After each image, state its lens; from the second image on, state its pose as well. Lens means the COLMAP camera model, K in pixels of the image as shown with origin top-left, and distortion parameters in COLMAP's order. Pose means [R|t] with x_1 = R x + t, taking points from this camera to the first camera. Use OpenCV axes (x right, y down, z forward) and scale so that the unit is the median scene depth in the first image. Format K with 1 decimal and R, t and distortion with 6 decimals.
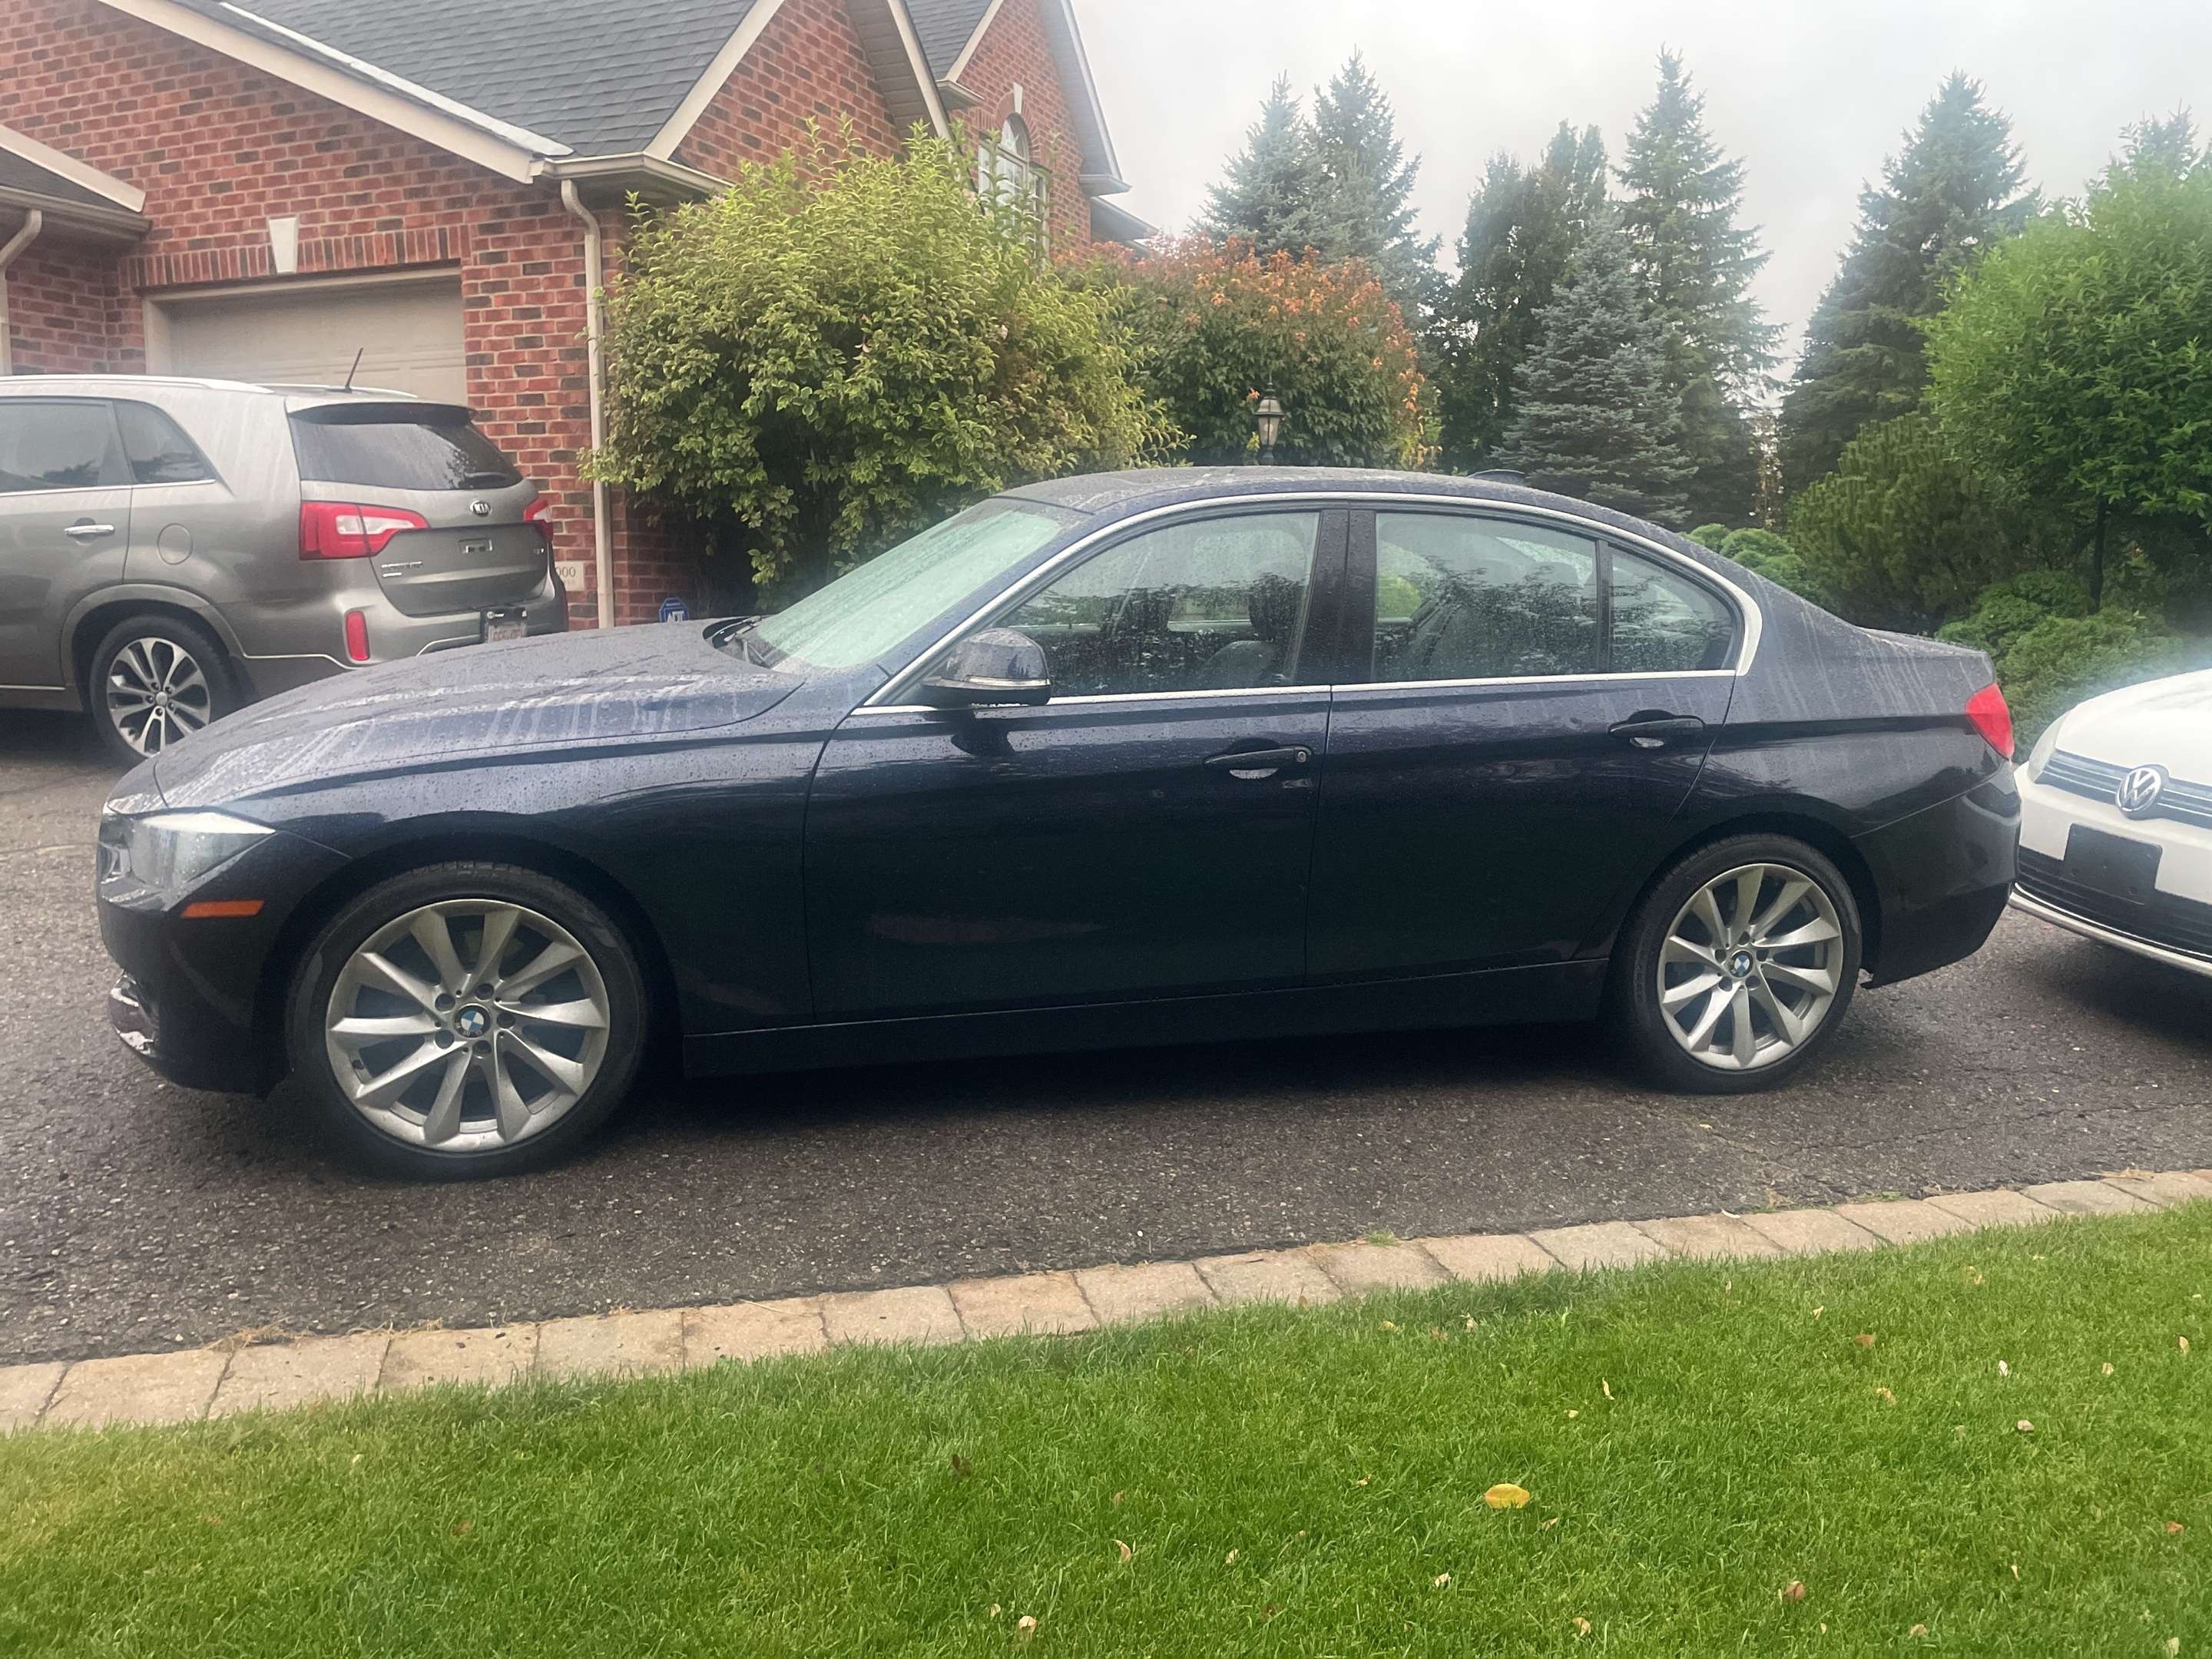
lens RADIAL K [[1562.5, 0, 1106.0], [0, 1562.5, 829.5], [0, 0, 1]] dist [0.056317, -0.059890]
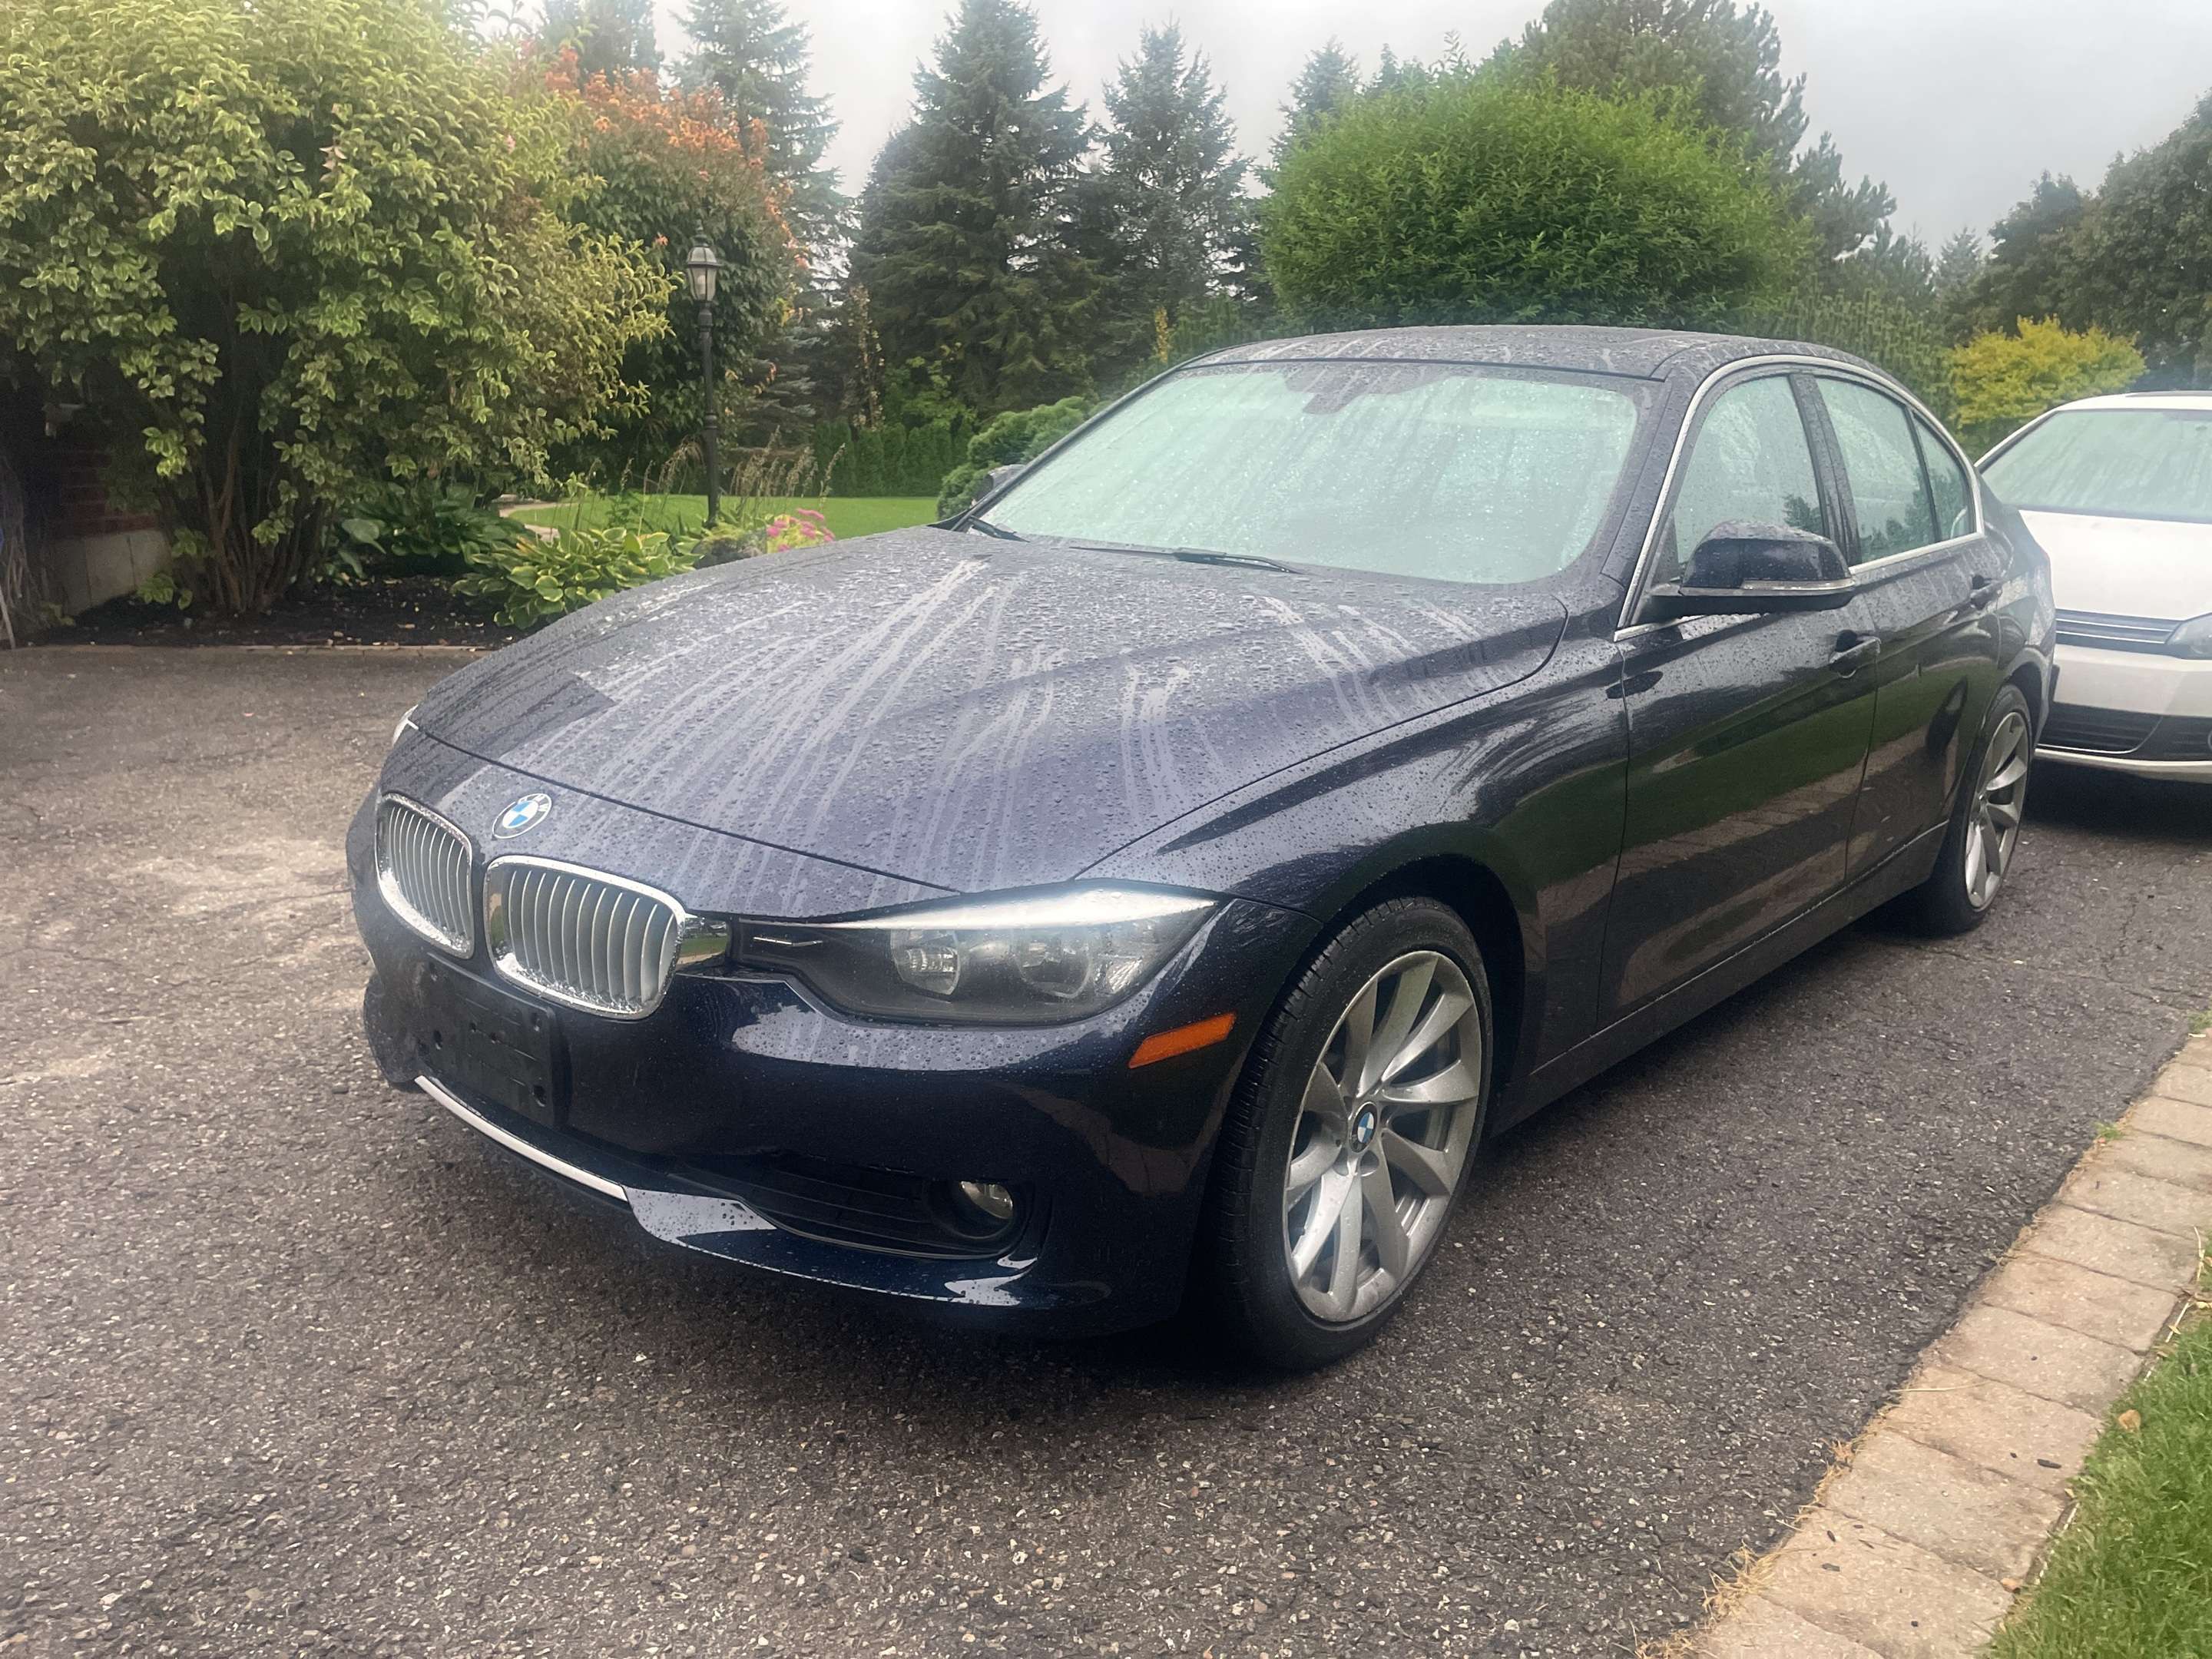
lens RADIAL K [[1587.6, 0, 1106.0], [0, 1587.6, 829.5], [0, 0, 1]] dist [0.072283, -0.094581]
pose [[0.854486, -0.137329, 0.500993, -0.254719], [0.100142, 0.989881, 0.100539, -0.027576], [-0.509730, -0.035739, 0.859592, 0.140260]]
